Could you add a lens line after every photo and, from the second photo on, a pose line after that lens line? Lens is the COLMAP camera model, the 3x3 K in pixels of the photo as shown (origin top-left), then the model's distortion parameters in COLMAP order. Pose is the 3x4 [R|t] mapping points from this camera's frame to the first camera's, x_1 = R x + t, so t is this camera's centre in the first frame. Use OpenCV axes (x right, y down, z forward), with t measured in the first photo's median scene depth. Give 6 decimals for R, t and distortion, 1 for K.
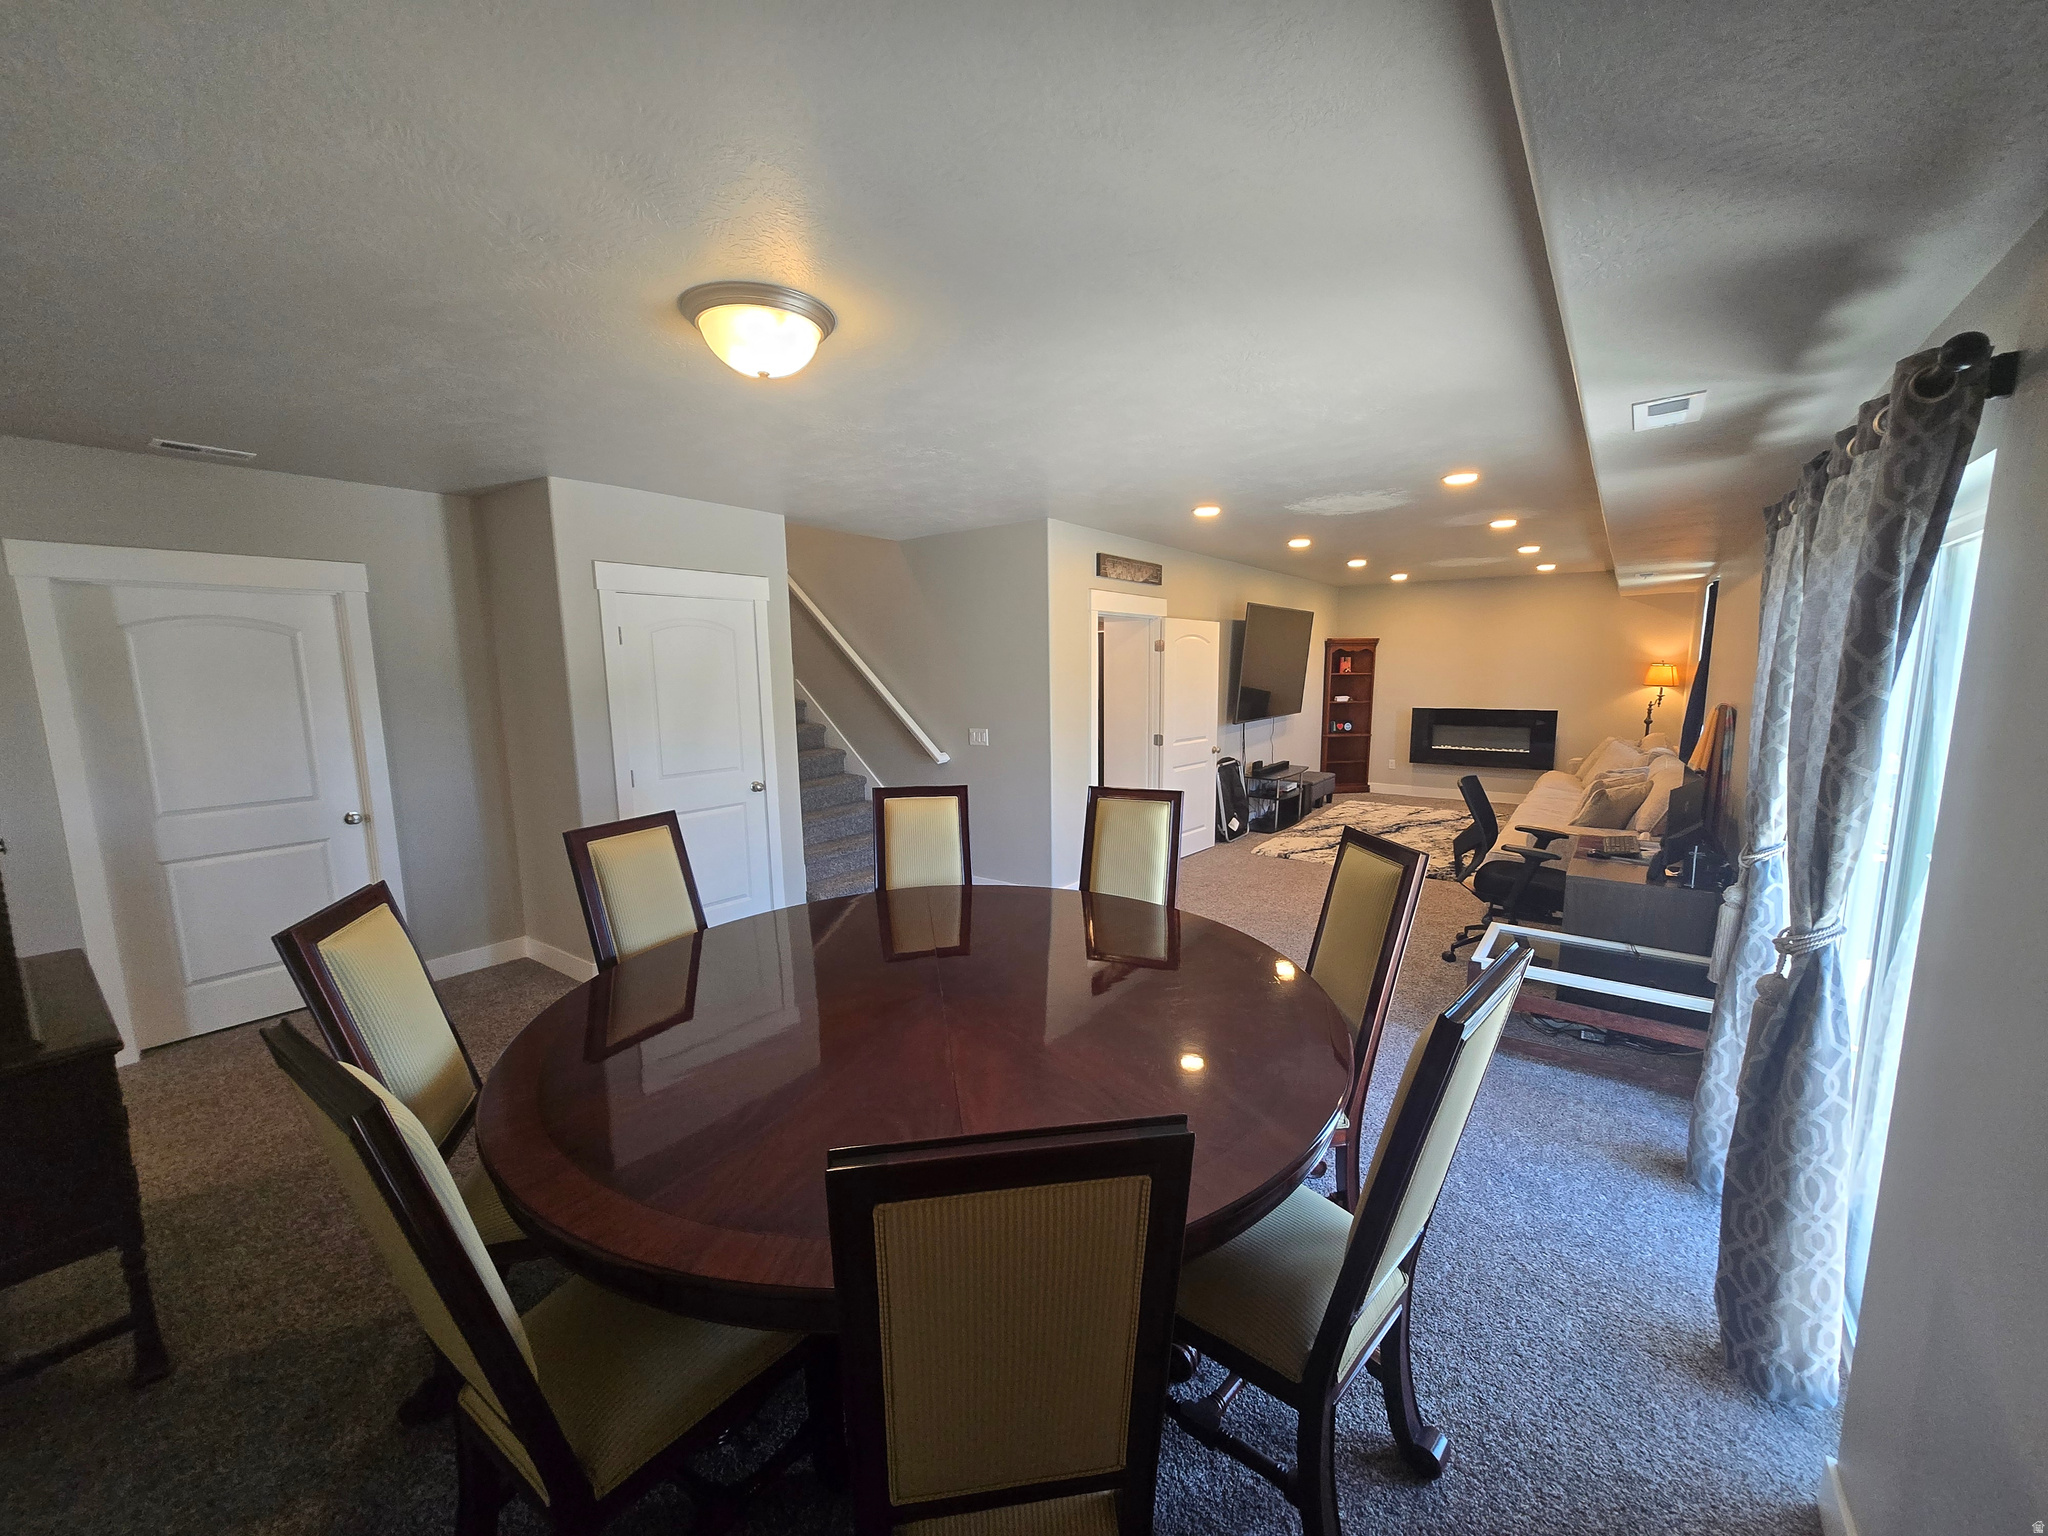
lens RADIAL K [[792.7, 0, 1039.5], [0, 792.7, 780.4], [0, 0, 1]] dist [-0.002507, -0.000137]
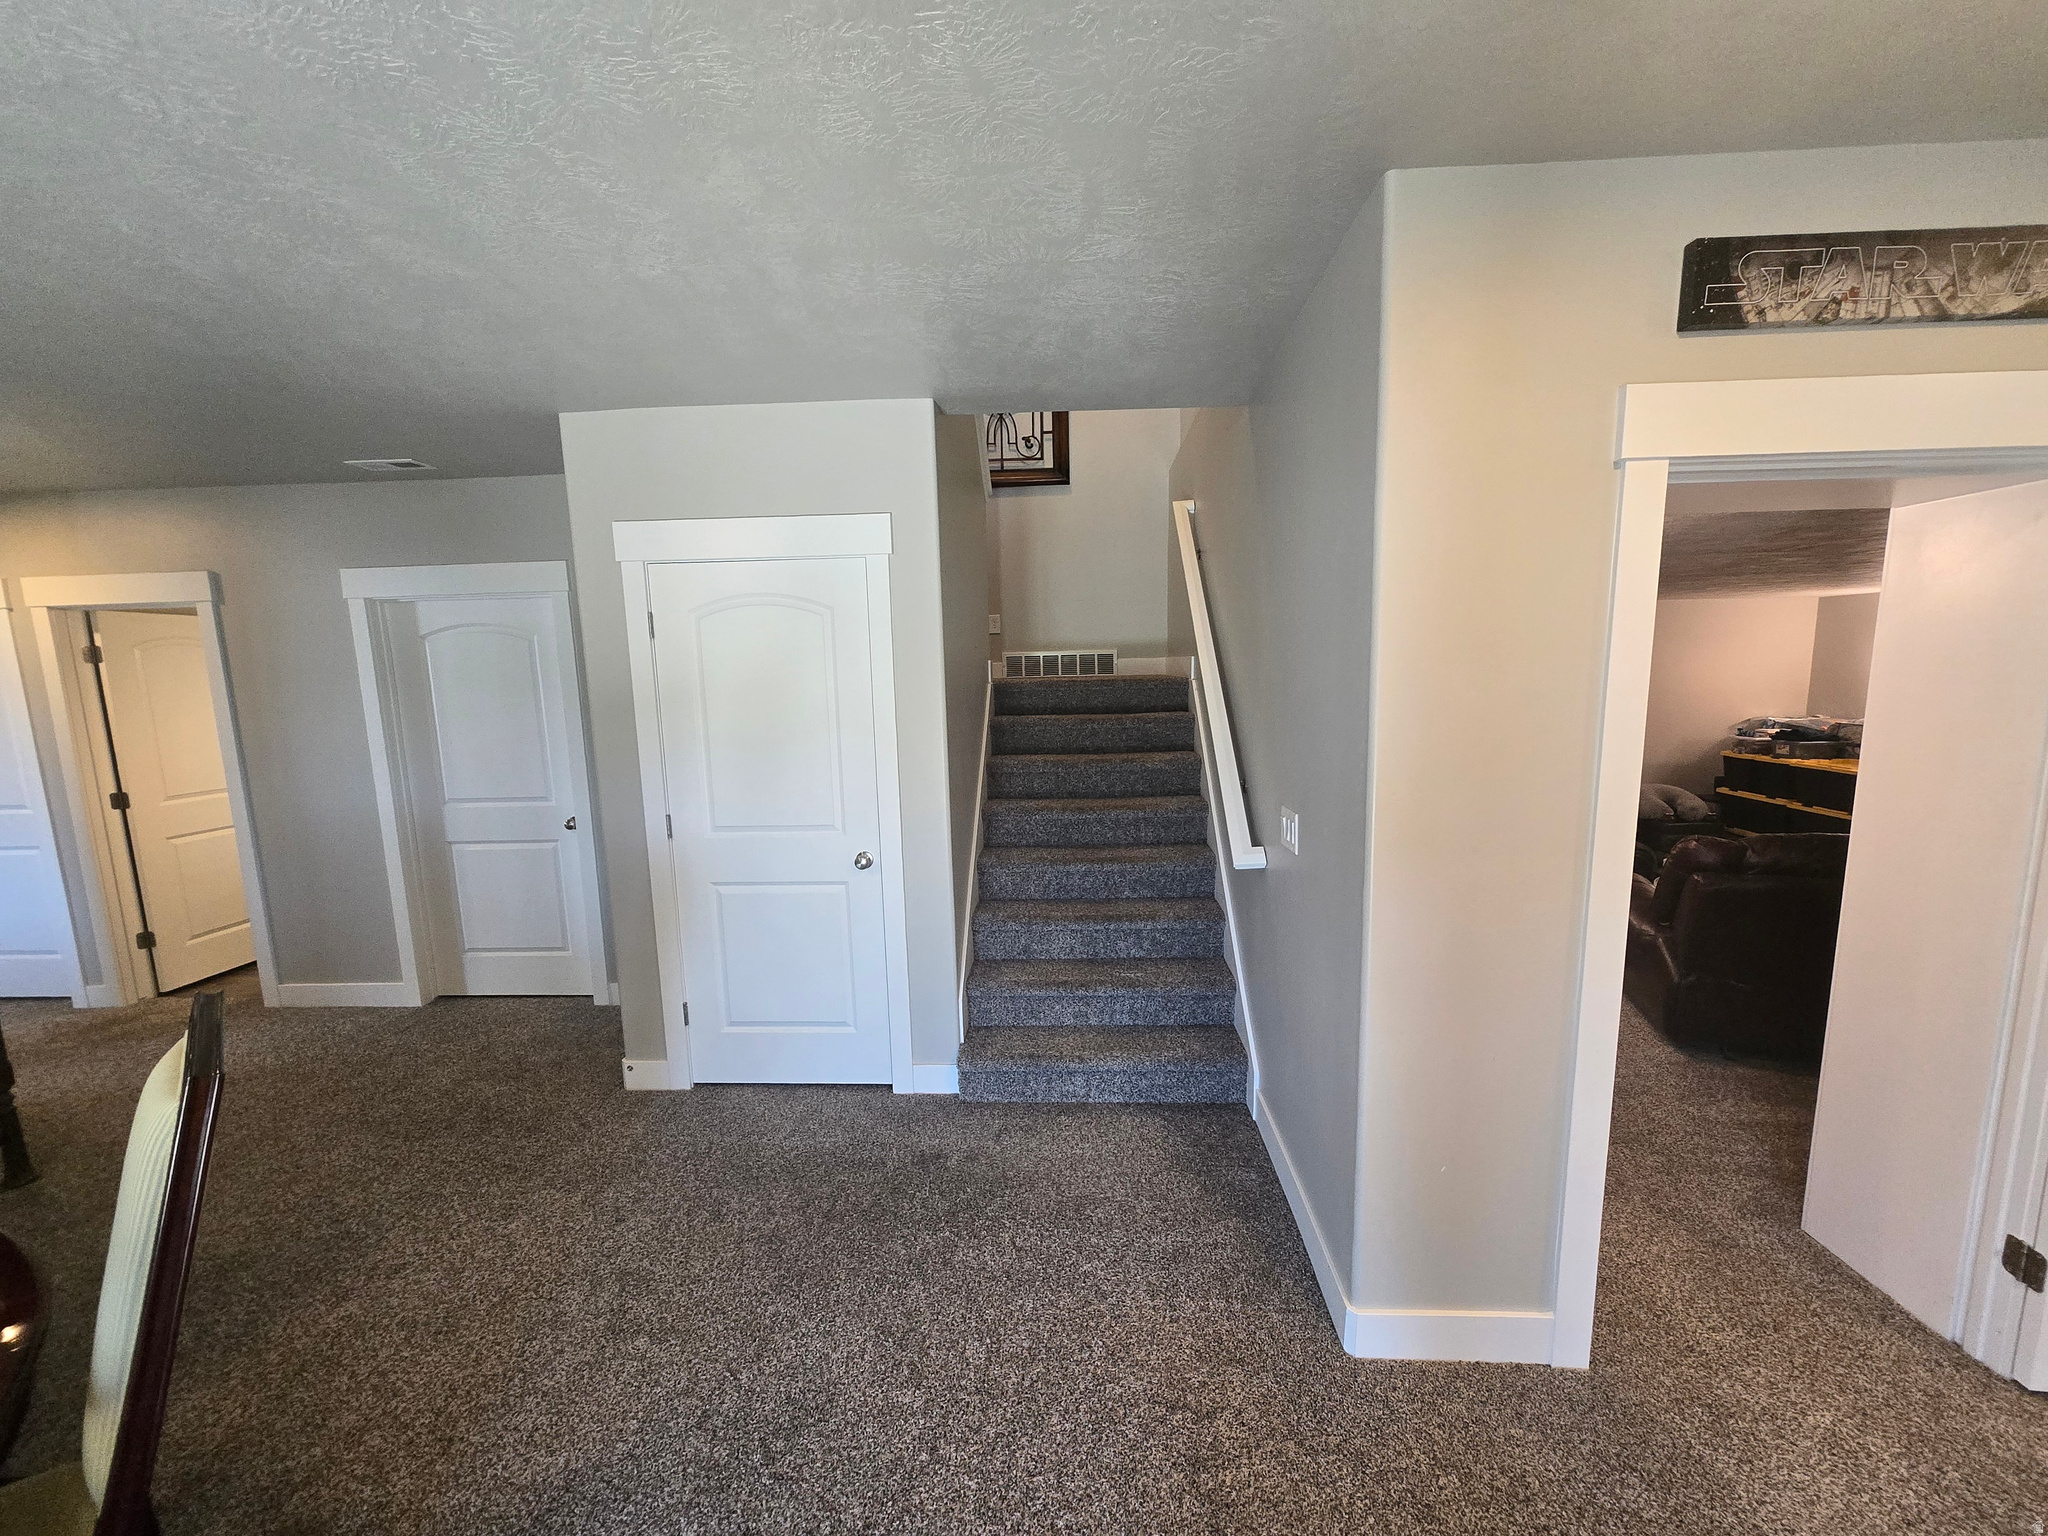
lens RADIAL K [[792.7, 0, 1043.2], [0, 792.7, 773.2], [0, 0, 1]] dist [-0.002507, -0.000137]
pose [[0.563415, 0.111238, -0.818651, 0.130545], [-0.101678, 0.992697, 0.064910, -0.068336], [0.819893, 0.046667, 0.570611, 0.456866]]
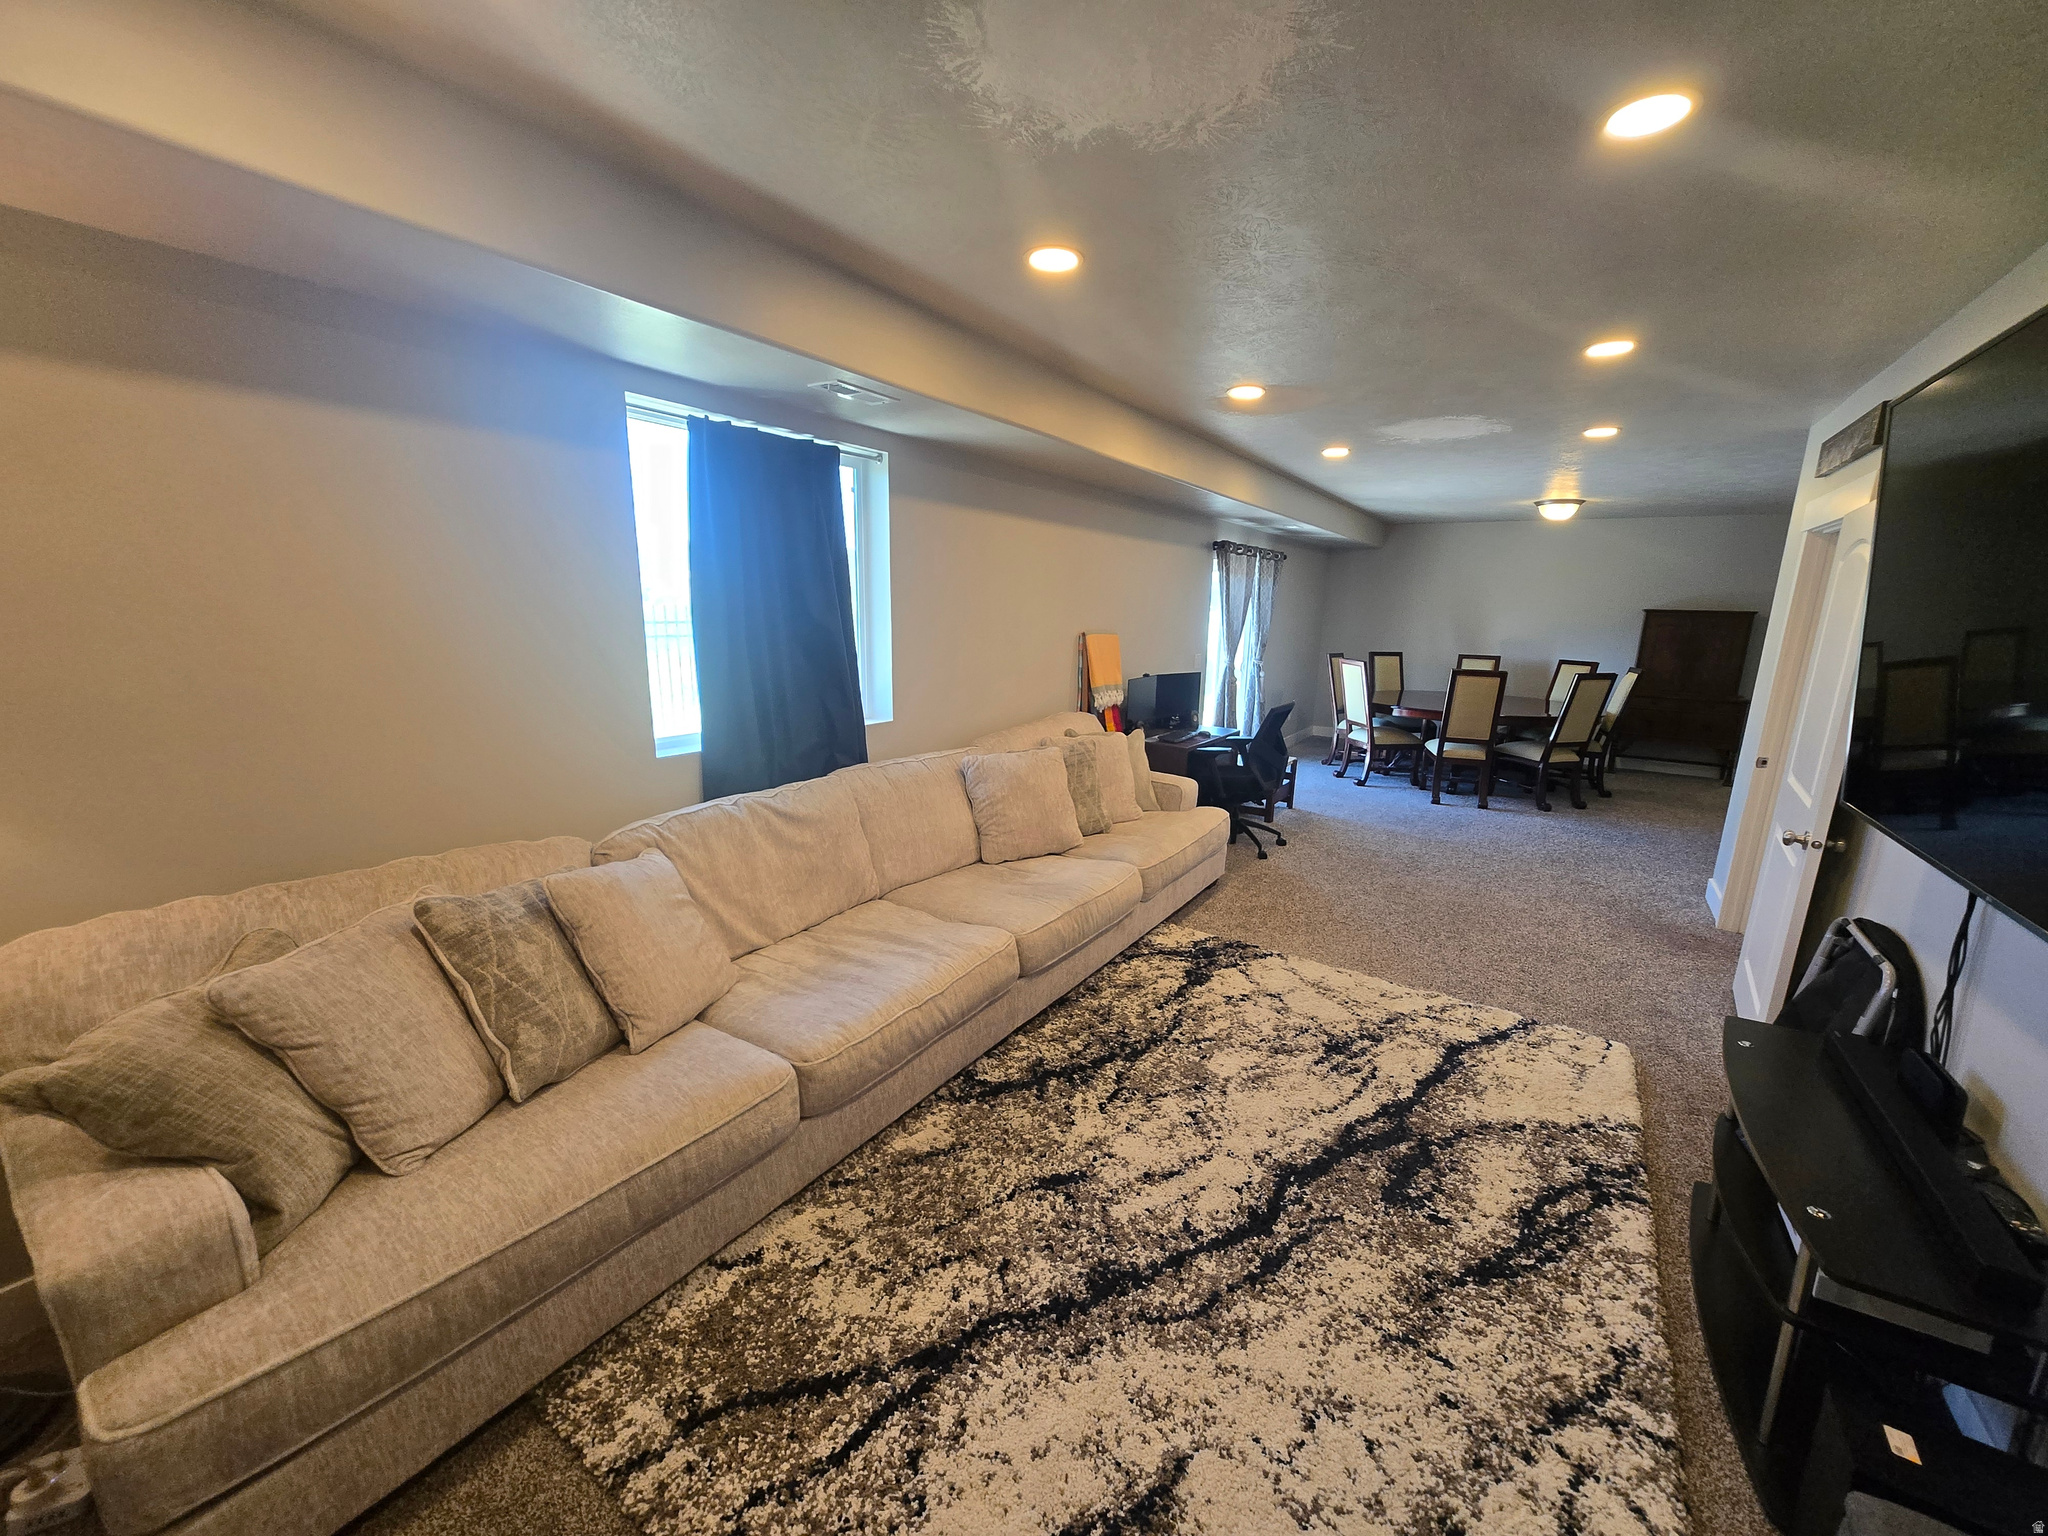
lens RADIAL K [[792.7, 0, 1041.7], [0, 792.7, 775.4], [0, 0, 1]] dist [-0.002507, -0.000137]
pose [[-0.998443, 0.001462, -0.055766, 0.524665], [-0.018400, 0.935083, 0.353950, -0.167514], [0.052663, 0.354425, -0.933600, 1.147827]]
